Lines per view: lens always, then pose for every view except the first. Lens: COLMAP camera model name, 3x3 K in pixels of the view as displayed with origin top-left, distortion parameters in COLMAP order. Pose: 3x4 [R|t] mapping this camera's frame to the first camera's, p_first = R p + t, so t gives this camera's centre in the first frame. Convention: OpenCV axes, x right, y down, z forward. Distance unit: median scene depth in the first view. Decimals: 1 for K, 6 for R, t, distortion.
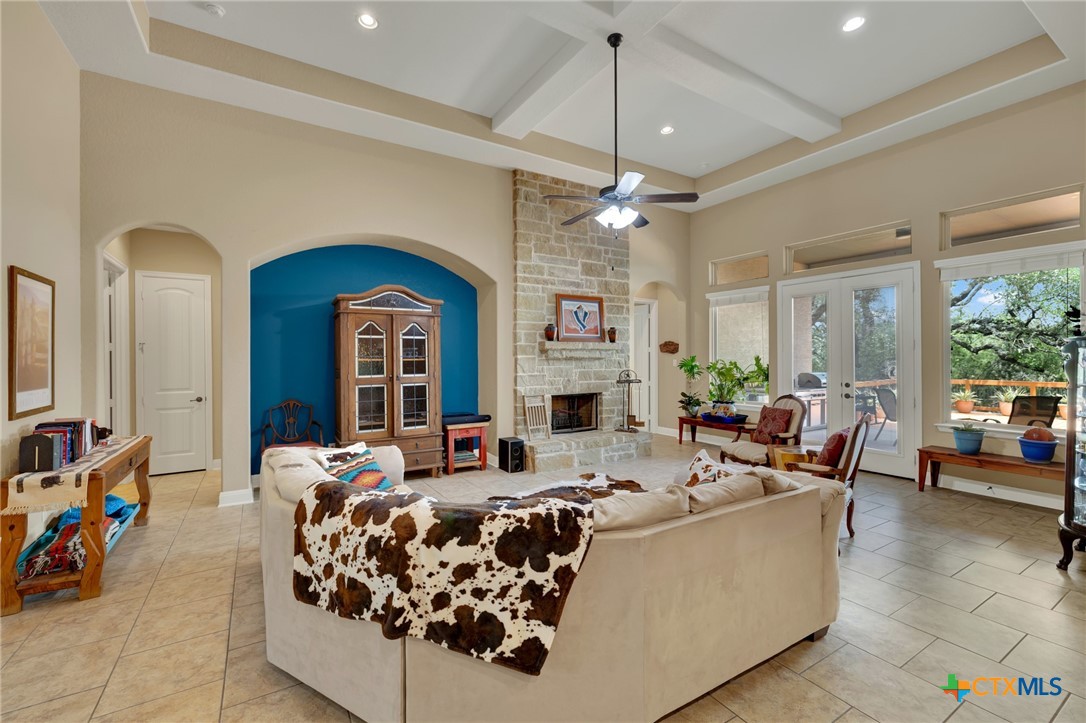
lens RADIAL K [[445.0, 0, 526.3], [0, 445.0, 359.6], [0, 0, 1]] dist [-0.018846, 0.000065]
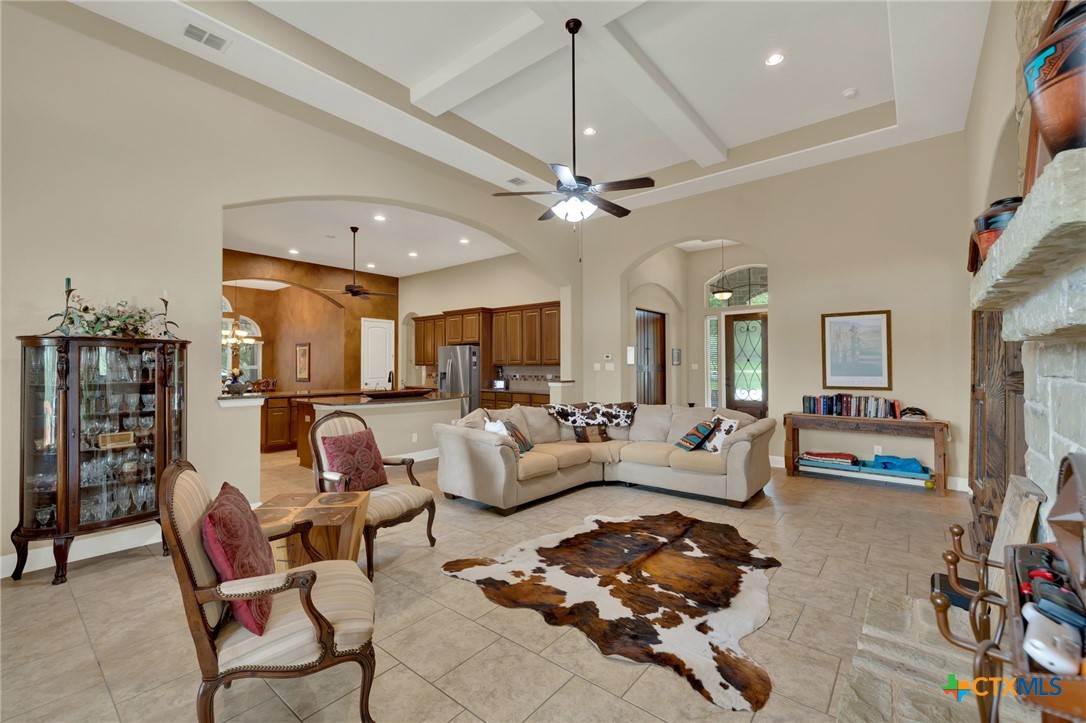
lens RADIAL K [[459.2, 0, 529.2], [0, 459.2, 359.3], [0, 0, 1]] dist [0.001078, 0.000121]
pose [[-0.943123, 0.000705, -0.332443, 0.384644], [0.003631, 0.999960, -0.008180, 0.005242], [0.332424, -0.008922, -0.943088, 1.164791]]
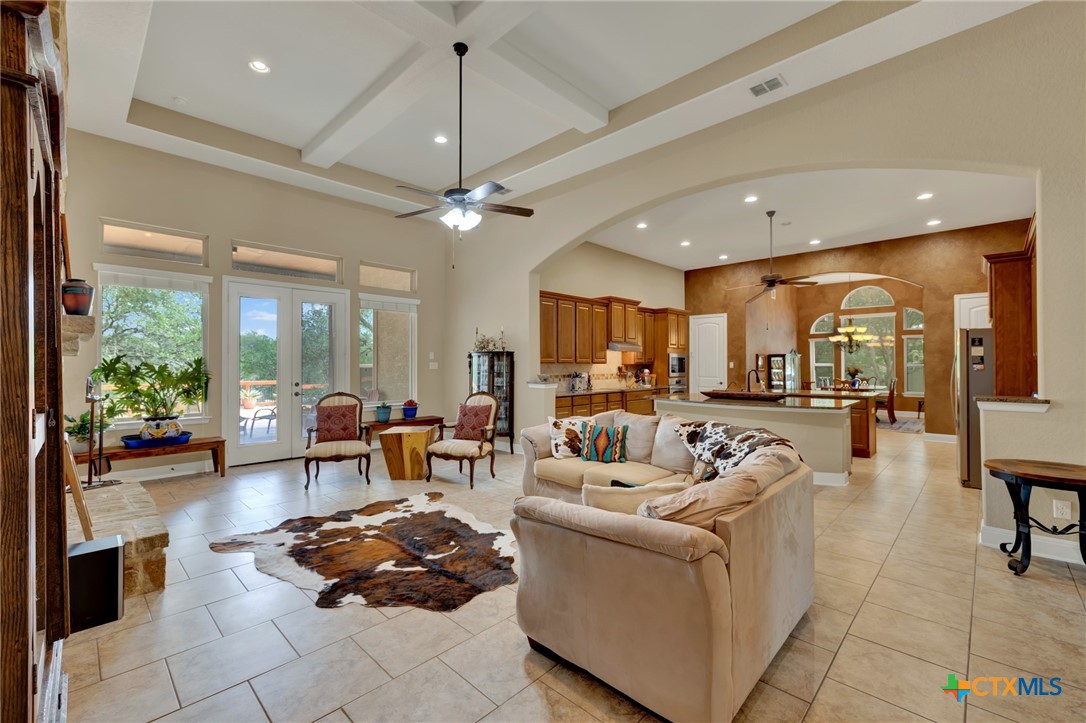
lens RADIAL K [[459.1, 0, 541.0], [0, 459.1, 358.5], [0, 0, 1]] dist [-0.000189, 0.000009]
pose [[-0.267225, 0.016068, 0.963500, -0.537436], [0.005975, 0.999869, -0.015017, 0.011846], [-0.963616, 0.001744, -0.267286, 0.675291]]
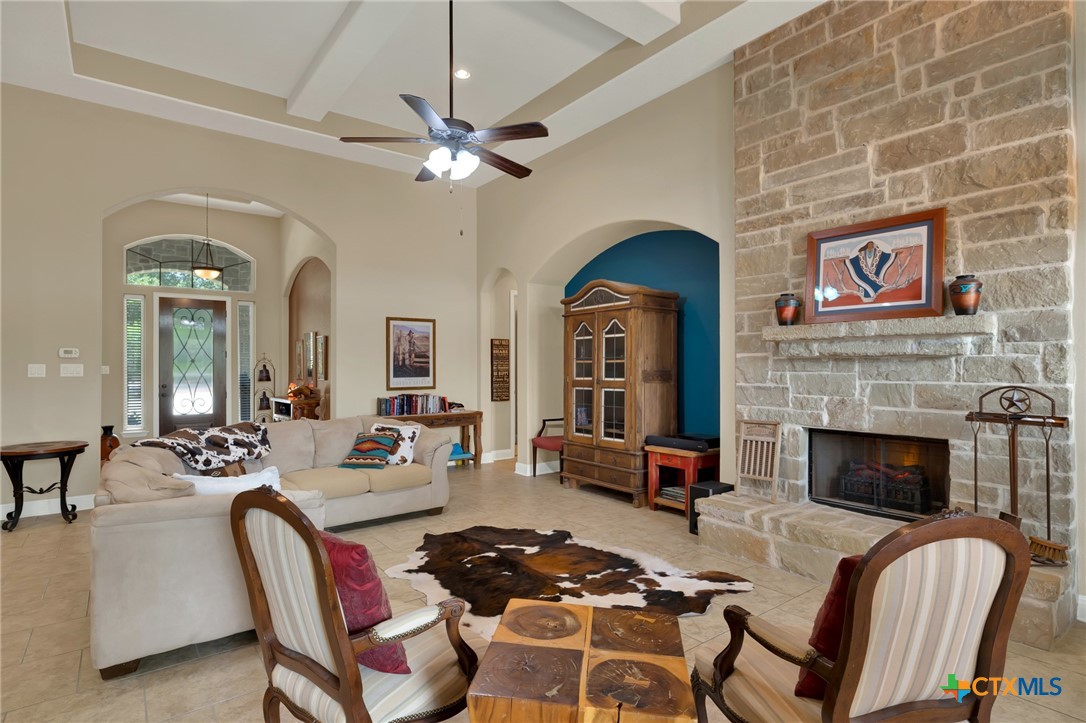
lens RADIAL K [[551.3, 0, 543.0], [0, 551.3, 361.5], [0, 0, 1]] dist [-0.003789, -0.000528]
pose [[0.124678, -0.006811, -0.992174, 0.692544], [-0.002549, 0.999971, -0.007185, 0.007721], [0.992194, 0.003425, 0.124657, 0.633504]]
